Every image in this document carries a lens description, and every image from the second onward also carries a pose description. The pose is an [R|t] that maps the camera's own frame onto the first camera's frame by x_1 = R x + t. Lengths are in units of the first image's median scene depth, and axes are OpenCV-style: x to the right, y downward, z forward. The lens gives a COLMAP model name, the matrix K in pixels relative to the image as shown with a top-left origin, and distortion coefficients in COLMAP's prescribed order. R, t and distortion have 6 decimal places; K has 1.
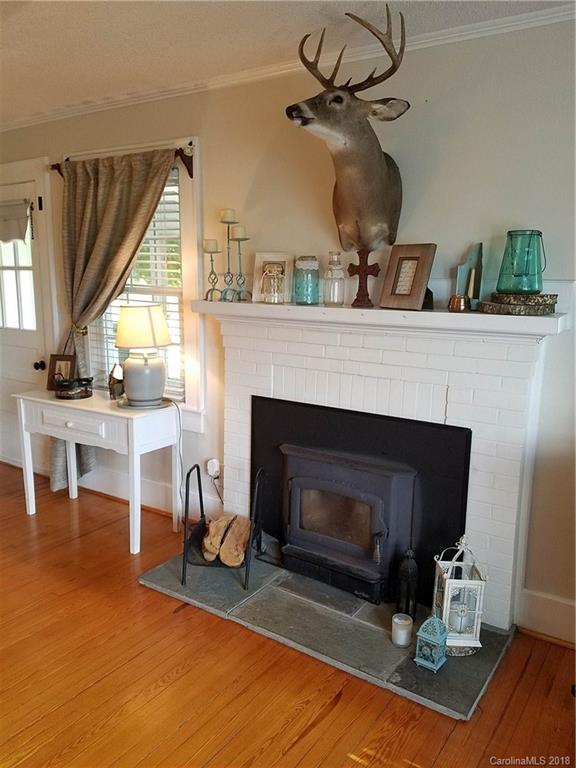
lens RADIAL K [[583.8, 0, 289.9], [0, 583.8, 382.6], [0, 0, 1]] dist [0.243556, -0.407665]
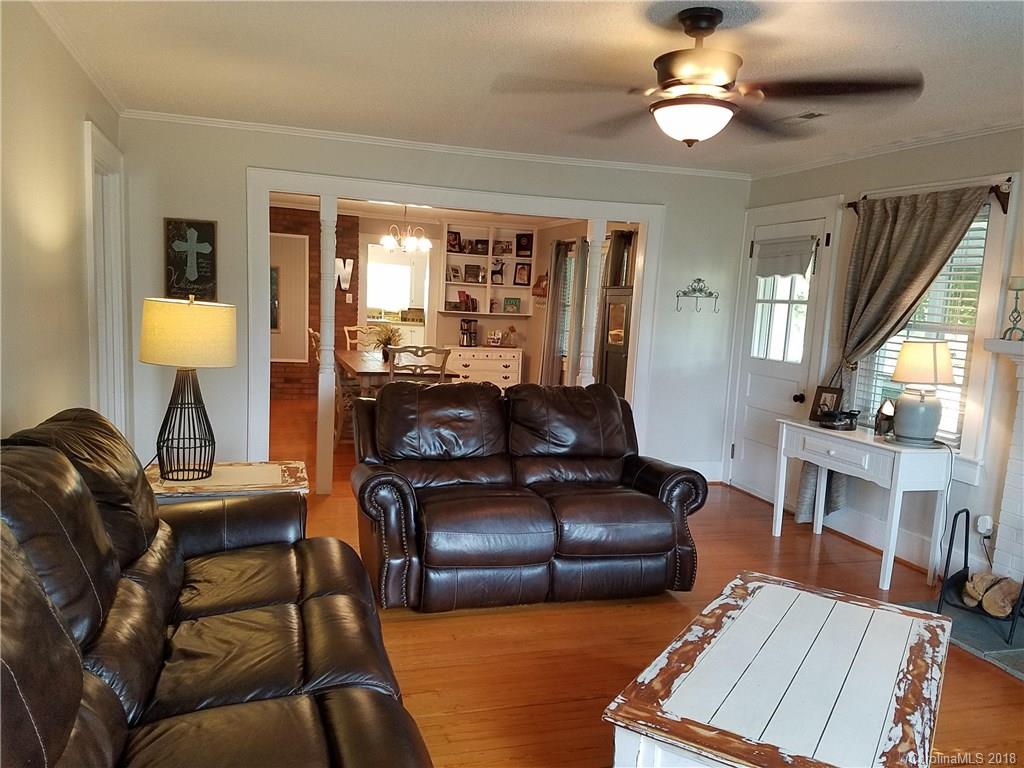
lens RADIAL K [[766.1, 0, 524.4], [0, 766.1, 403.2], [0, 0, 1]] dist [0.072492, -0.098282]
pose [[0.771606, 0.112308, -0.626108, 0.048266], [-0.147131, 0.989109, -0.003900, 0.068390], [0.618852, 0.095129, 0.779726, -0.373456]]
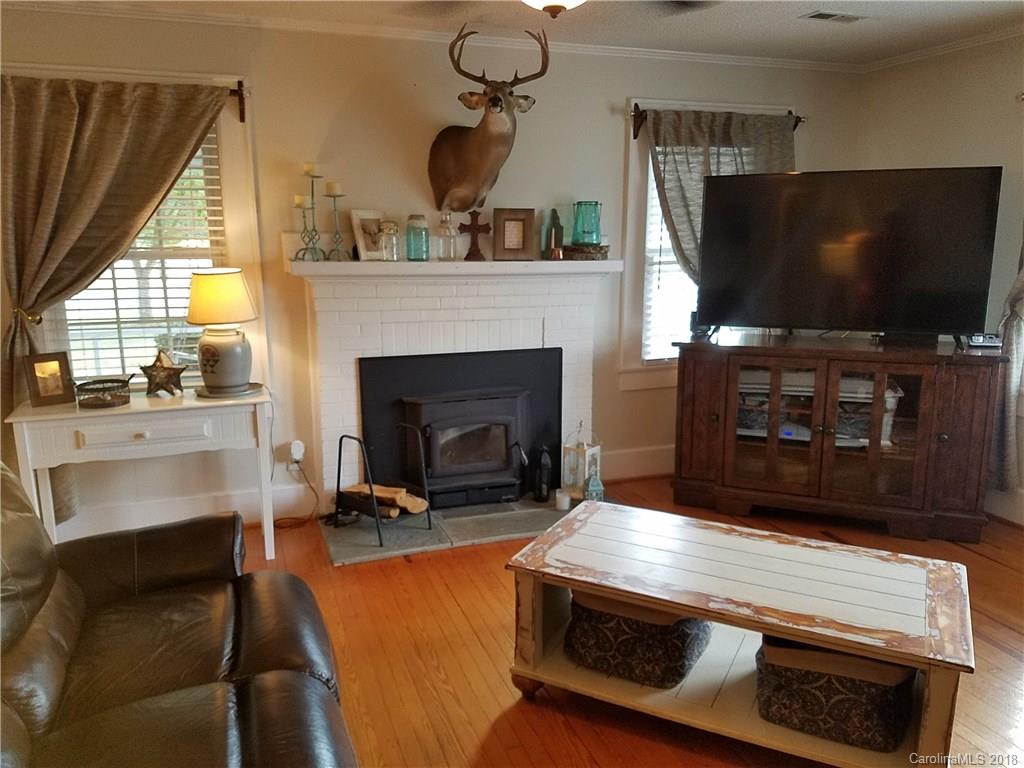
lens RADIAL K [[778.4, 0, 504.7], [0, 778.4, 385.3], [0, 0, 1]] dist [0.243556, -0.407665]
pose [[0.614119, -0.181396, 0.768084, -0.858076], [0.142750, 0.982706, 0.117947, -0.048212], [-0.776196, 0.037211, 0.629393, -0.005685]]
